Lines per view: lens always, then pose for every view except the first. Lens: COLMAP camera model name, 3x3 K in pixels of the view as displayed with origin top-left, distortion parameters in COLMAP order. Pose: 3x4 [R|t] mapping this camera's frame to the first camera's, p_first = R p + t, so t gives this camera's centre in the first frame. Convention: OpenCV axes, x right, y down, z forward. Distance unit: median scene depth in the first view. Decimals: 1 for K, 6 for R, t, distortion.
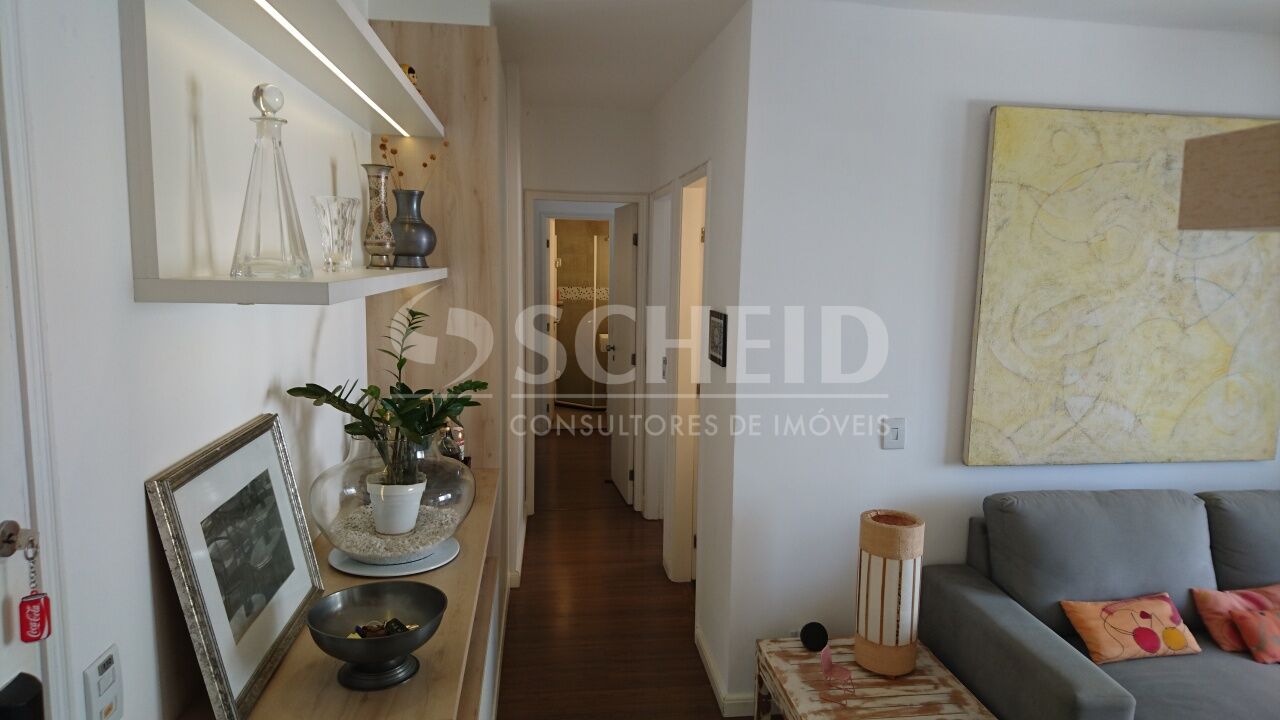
lens RADIAL K [[807.4, 0, 640.0], [0, 807.4, 360.0], [0, 0, 1]] dist [0.036703, -0.063167]
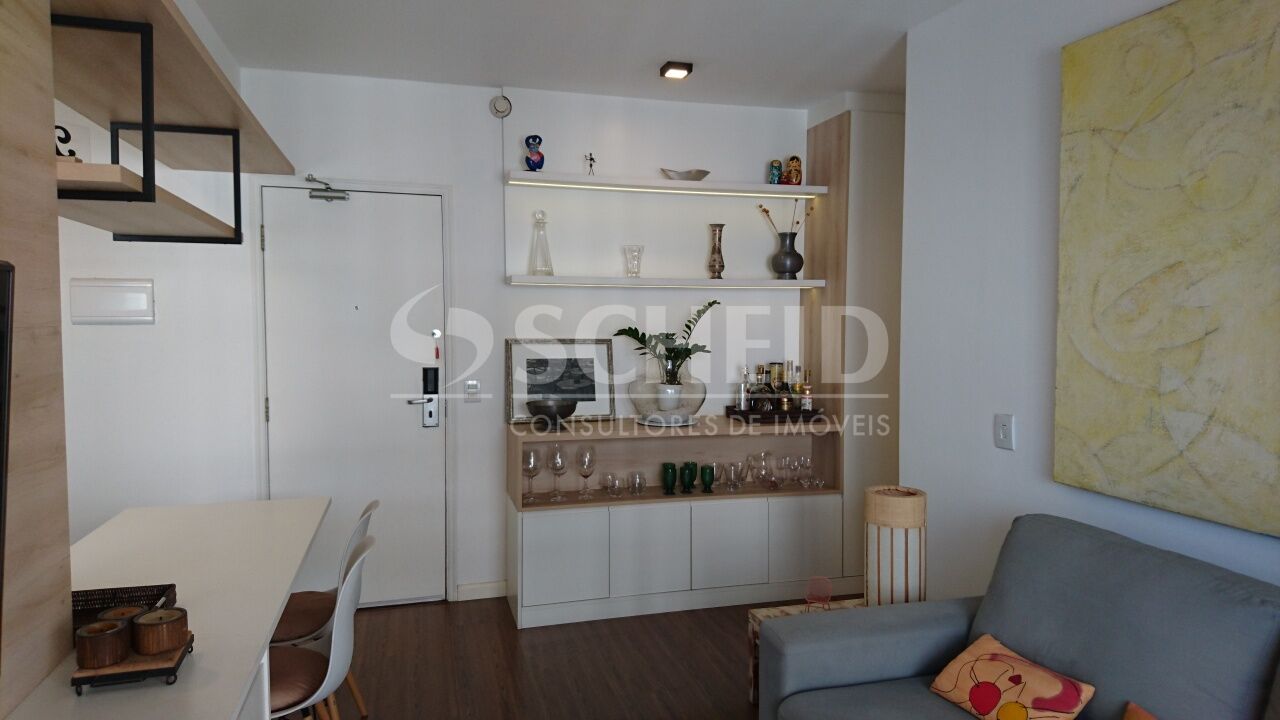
lens RADIAL K [[822.1, 0, 644.7], [0, 822.1, 357.0], [0, 0, 1]] dist [0.198579, -0.241023]
pose [[0.153412, 0.031580, -0.987658, 1.194742], [-0.122740, 0.992358, 0.012666, 0.046453], [0.980510, 0.119282, 0.156116, 0.450634]]
